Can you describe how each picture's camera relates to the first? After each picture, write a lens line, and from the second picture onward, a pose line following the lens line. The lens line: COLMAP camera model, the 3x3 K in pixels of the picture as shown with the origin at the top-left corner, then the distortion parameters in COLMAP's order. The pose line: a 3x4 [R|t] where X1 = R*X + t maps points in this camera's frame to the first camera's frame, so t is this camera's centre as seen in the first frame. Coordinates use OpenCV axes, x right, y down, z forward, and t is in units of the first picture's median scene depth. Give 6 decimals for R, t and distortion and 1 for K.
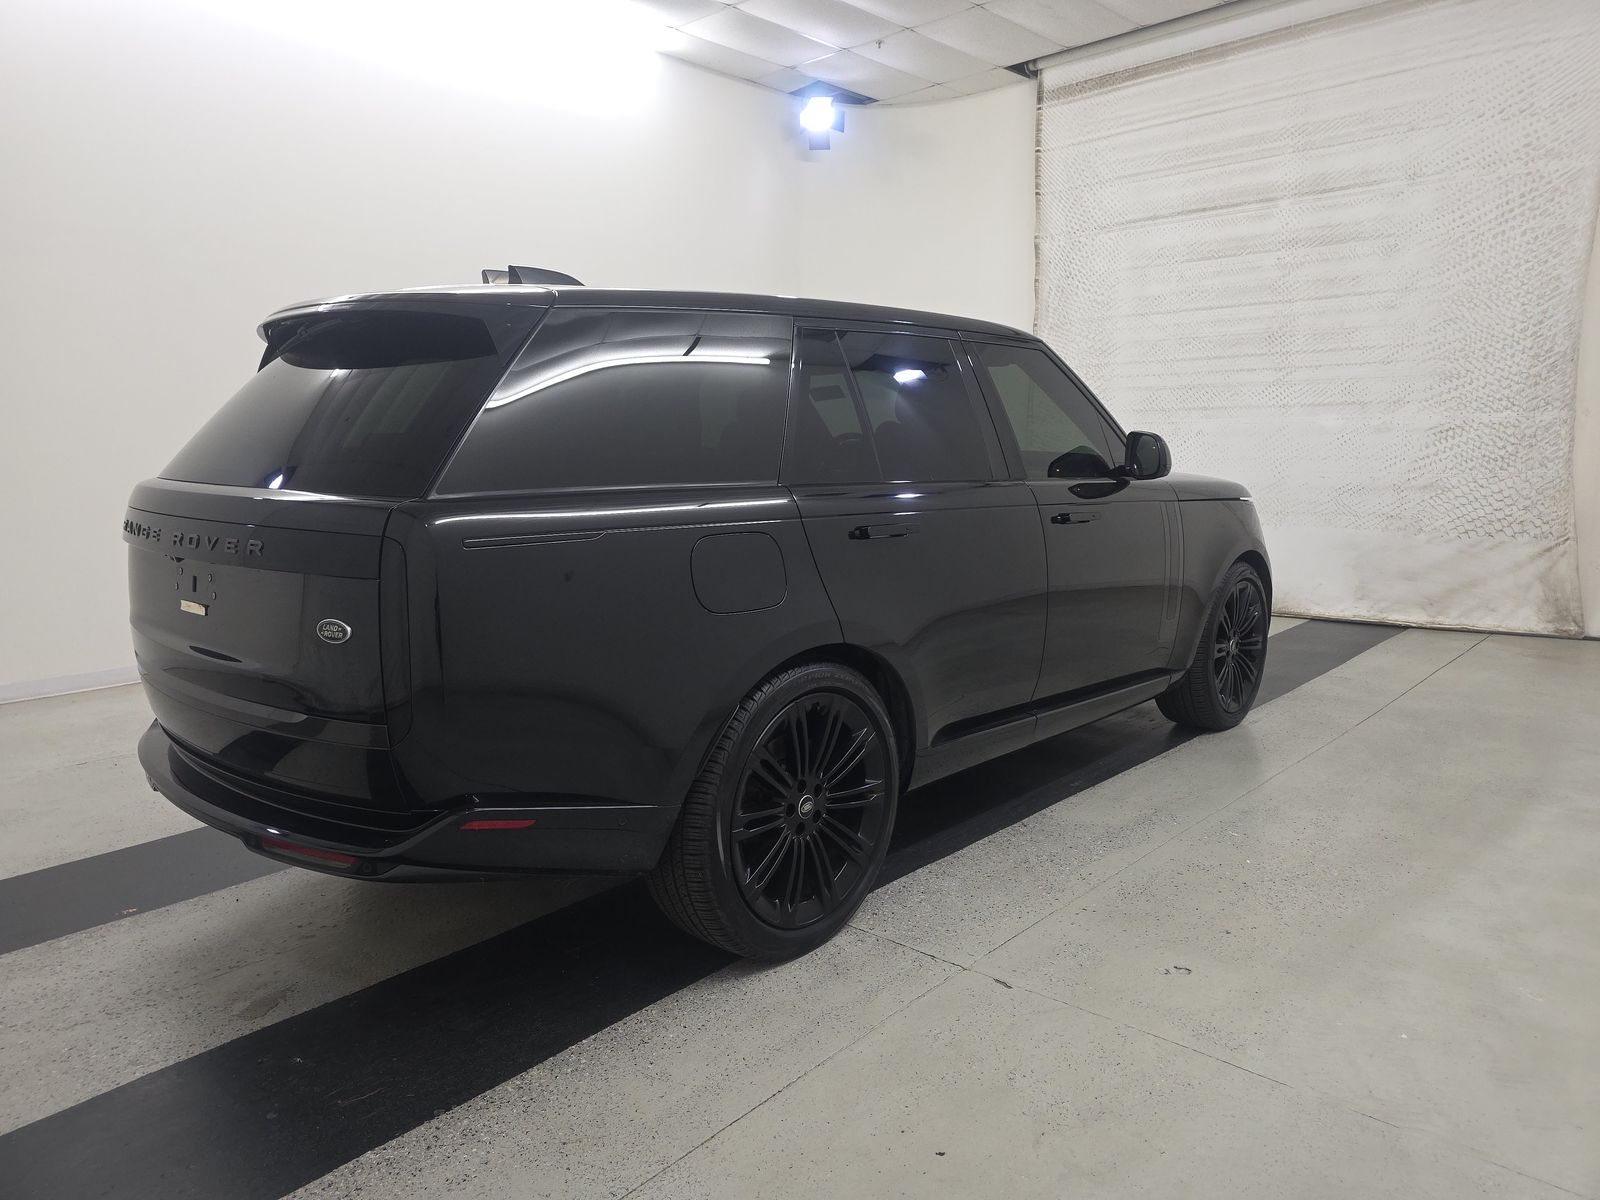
lens RADIAL K [[1071.4, 0, 797.2], [0, 1071.4, 604.1], [0, 0, 1]] dist [0.033822, -0.027841]
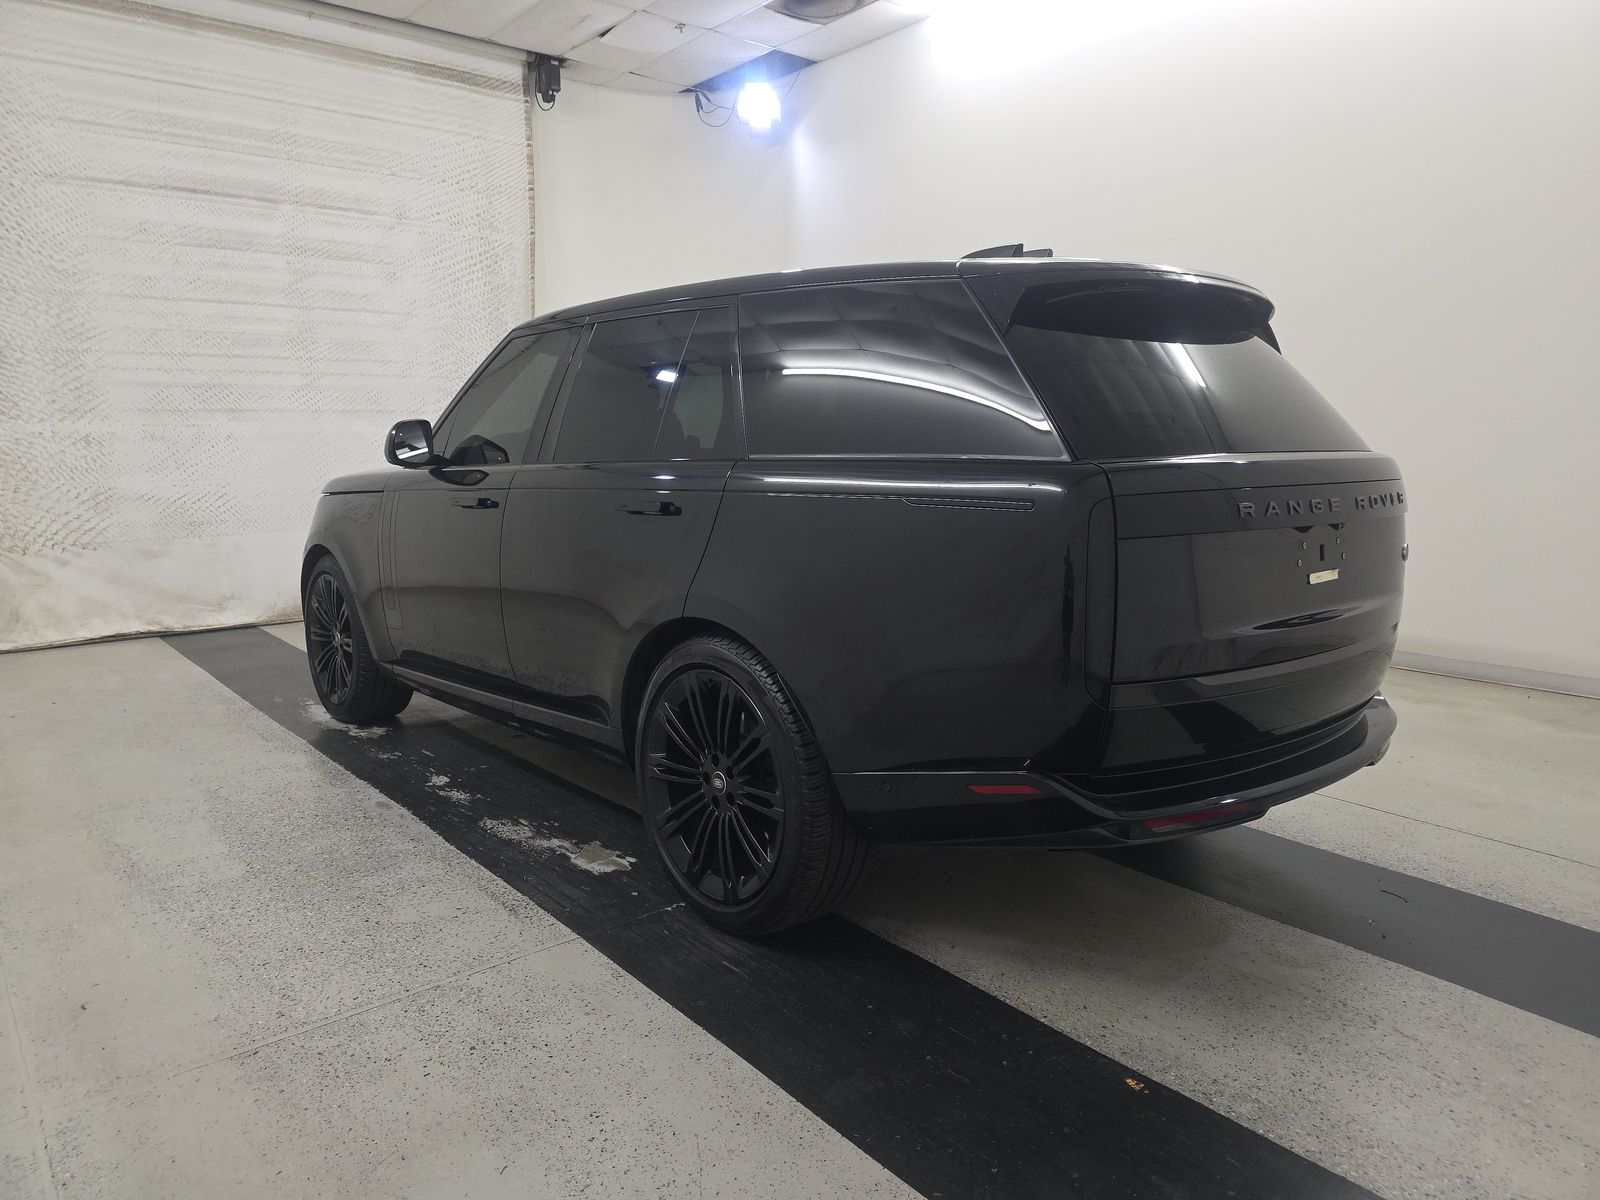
lens RADIAL K [[1071.4, 0, 807.0], [0, 1071.4, 605.4], [0, 0, 1]] dist [0.033822, -0.027841]
pose [[0.120055, -0.142358, 0.982508, -0.502754], [0.160223, 0.979470, 0.122339, -0.053236], [-0.979753, 0.142733, 0.140399, 0.418368]]
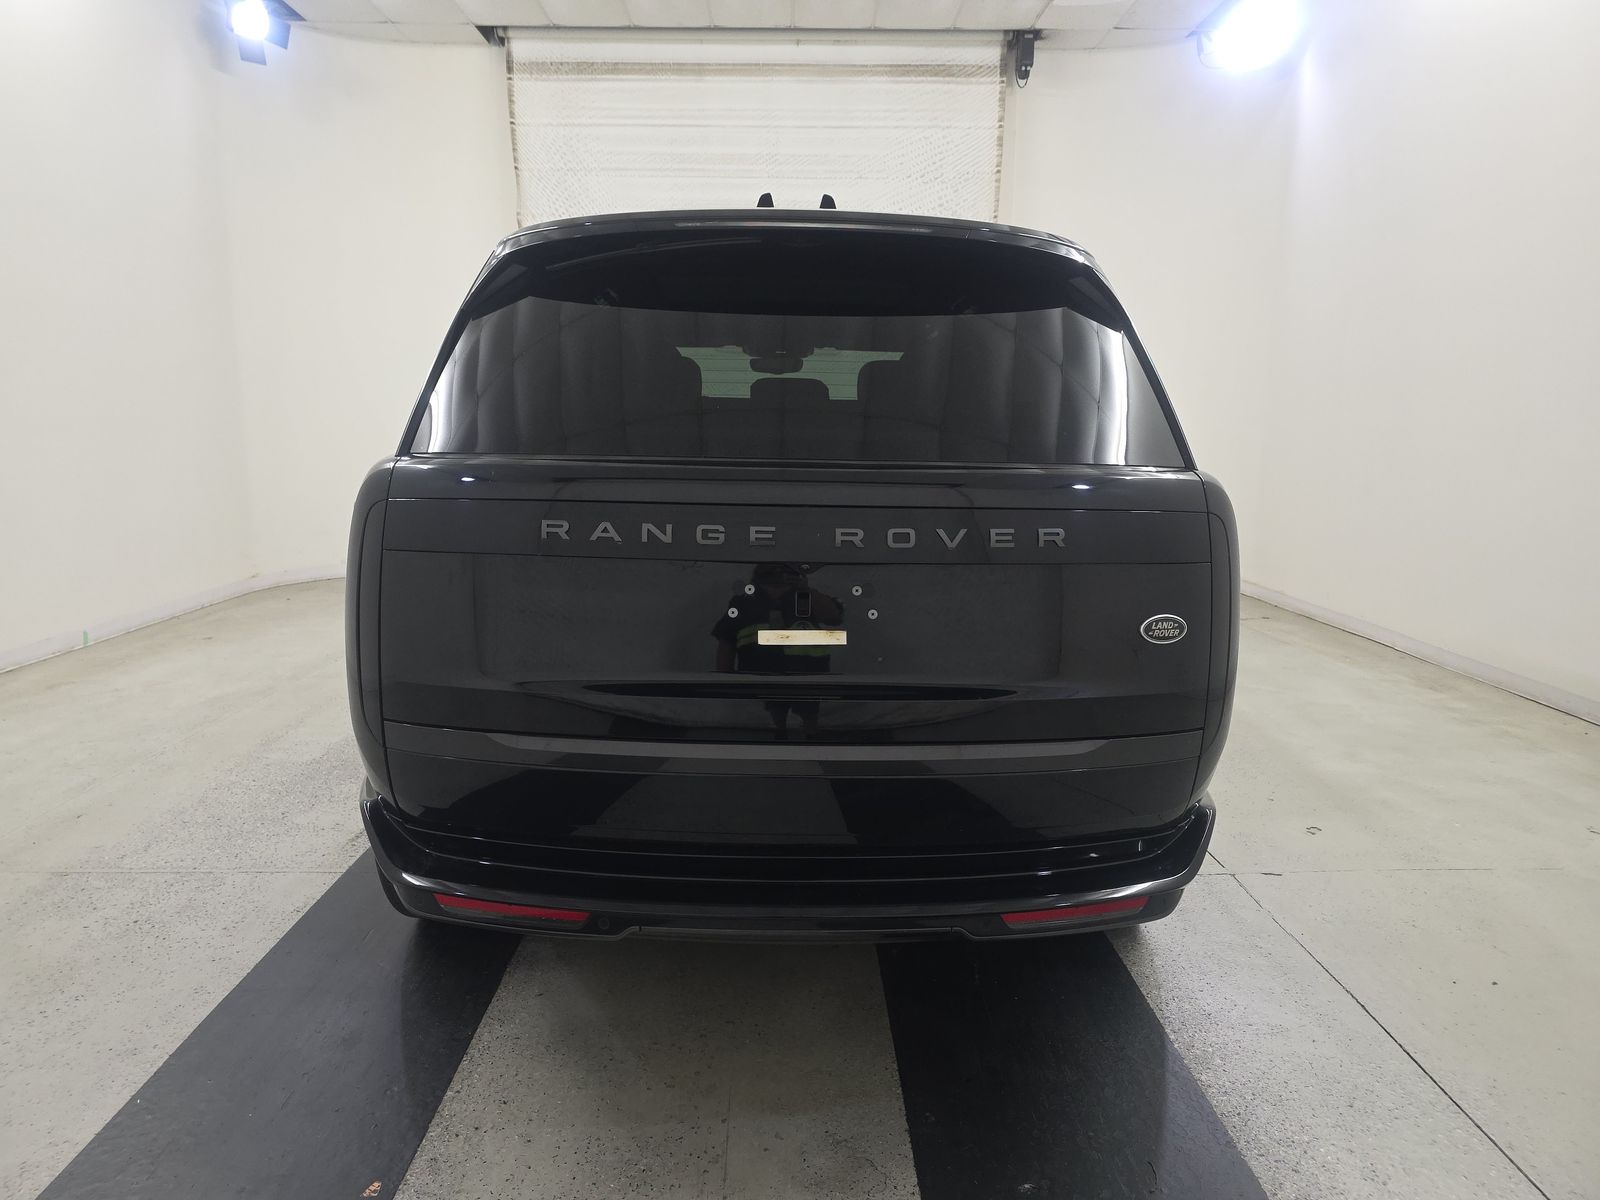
lens RADIAL K [[1071.4, 0, 807.6], [0, 1071.4, 598.0], [0, 0, 1]] dist [0.033822, -0.027841]
pose [[0.710895, -0.098131, 0.696418, -0.328992], [0.097535, 0.994405, 0.040557, -0.016184], [-0.696502, 0.039094, 0.716489, 0.163137]]
